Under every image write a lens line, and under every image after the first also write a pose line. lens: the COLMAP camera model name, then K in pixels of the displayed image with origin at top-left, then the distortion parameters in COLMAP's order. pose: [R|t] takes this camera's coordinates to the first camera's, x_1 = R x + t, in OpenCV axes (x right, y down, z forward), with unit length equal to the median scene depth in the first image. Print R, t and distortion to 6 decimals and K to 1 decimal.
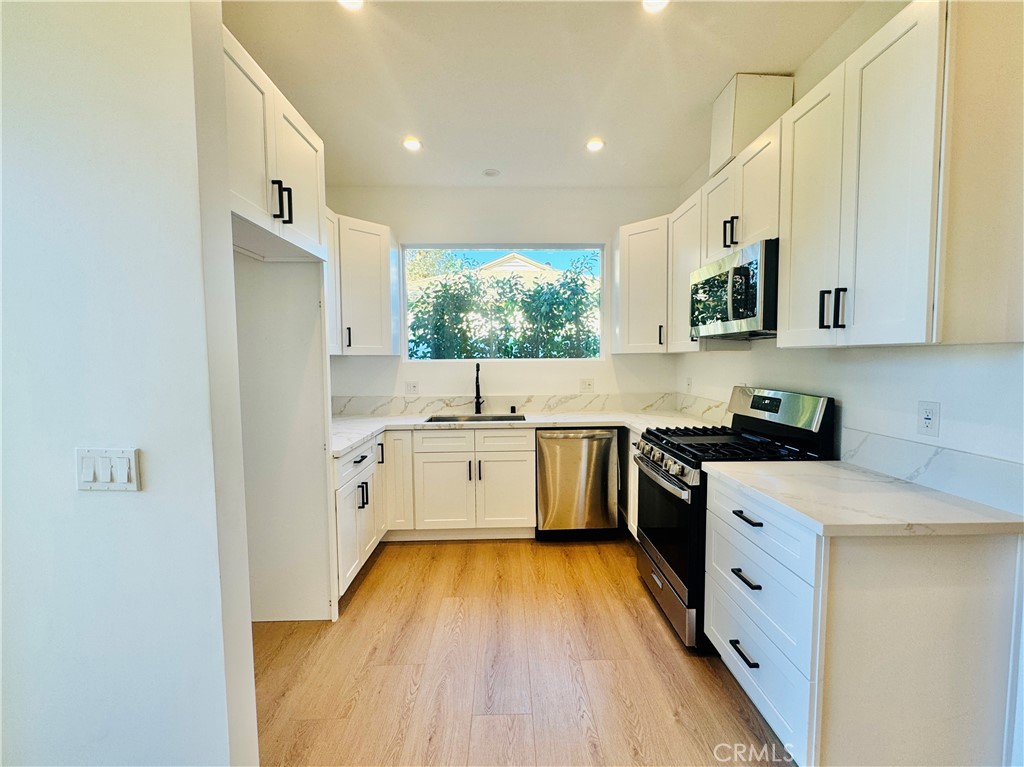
lens RADIAL K [[430.9, 0, 518.4], [0, 430.9, 383.5], [0, 0, 1]] dist [0.000164, -0.000129]
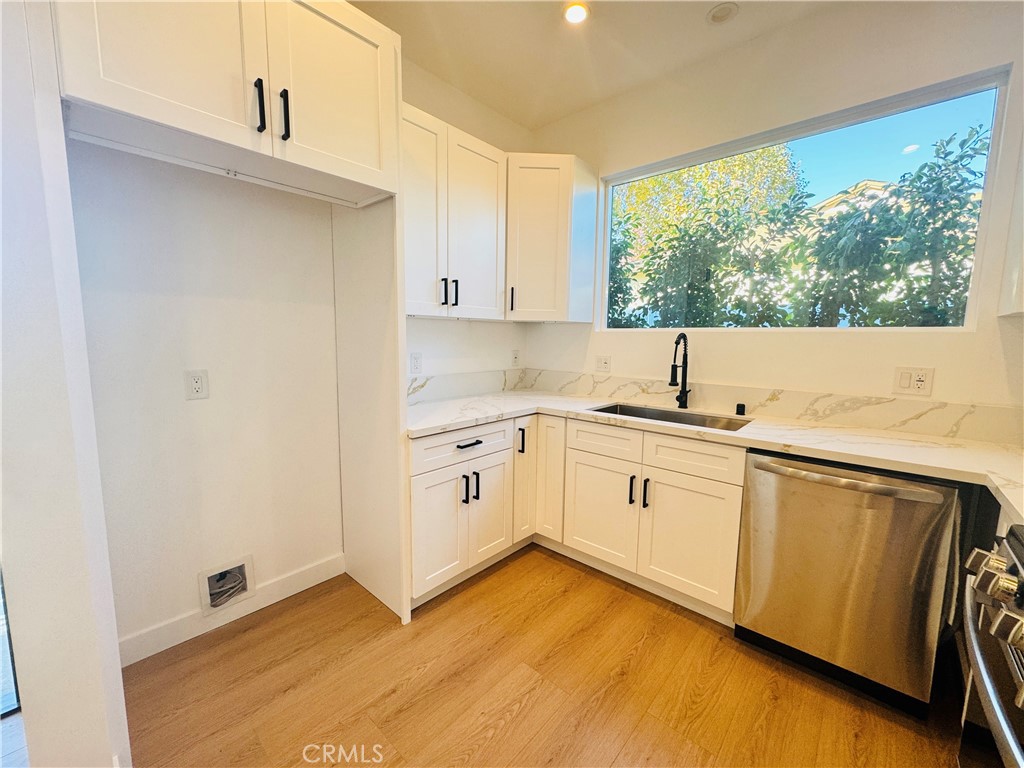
lens RADIAL K [[410.9, 0, 512.0], [0, 410.9, 384.0], [0, 0, 1]] dist [0.000397, -0.000205]
pose [[0.722131, 0.095448, -0.685140, 0.180057], [-0.057216, 0.995283, 0.078349, -0.003914], [0.689386, -0.017377, 0.724185, 0.403547]]
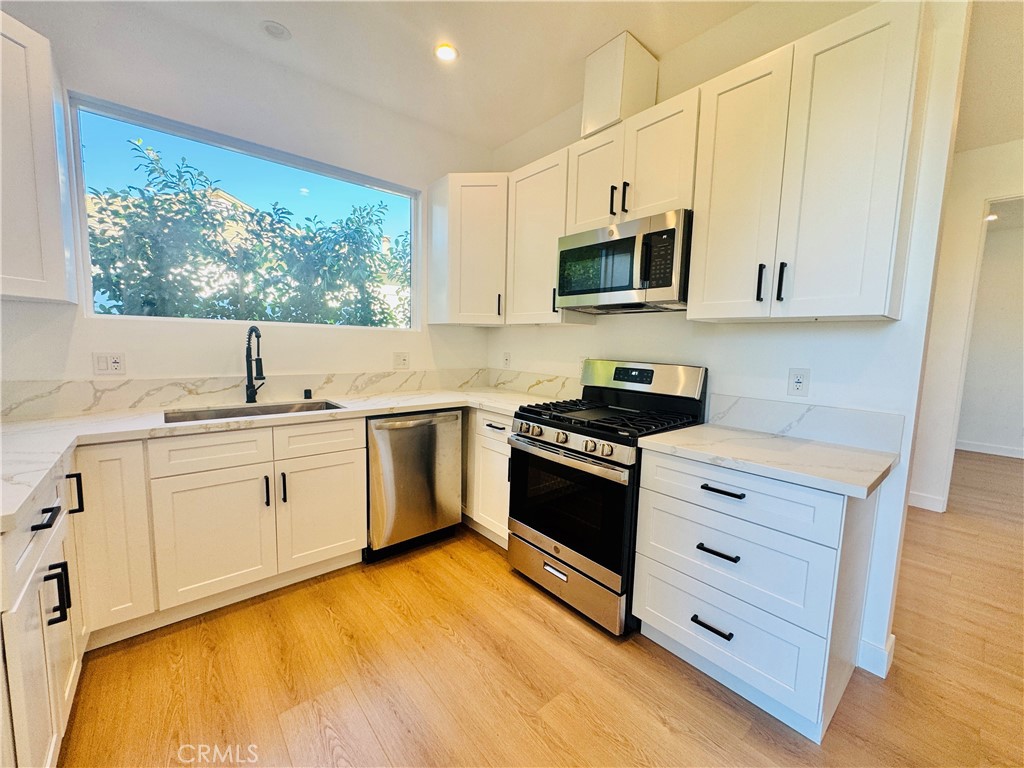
lens RADIAL K [[410.9, 0, 512.0], [0, 410.9, 384.0], [0, 0, 1]] dist [0.000397, -0.000205]
pose [[0.780401, -0.034689, 0.624317, -0.205607], [0.003465, 0.998685, 0.051158, 0.011741], [-0.625270, -0.037761, 0.779494, 0.297106]]
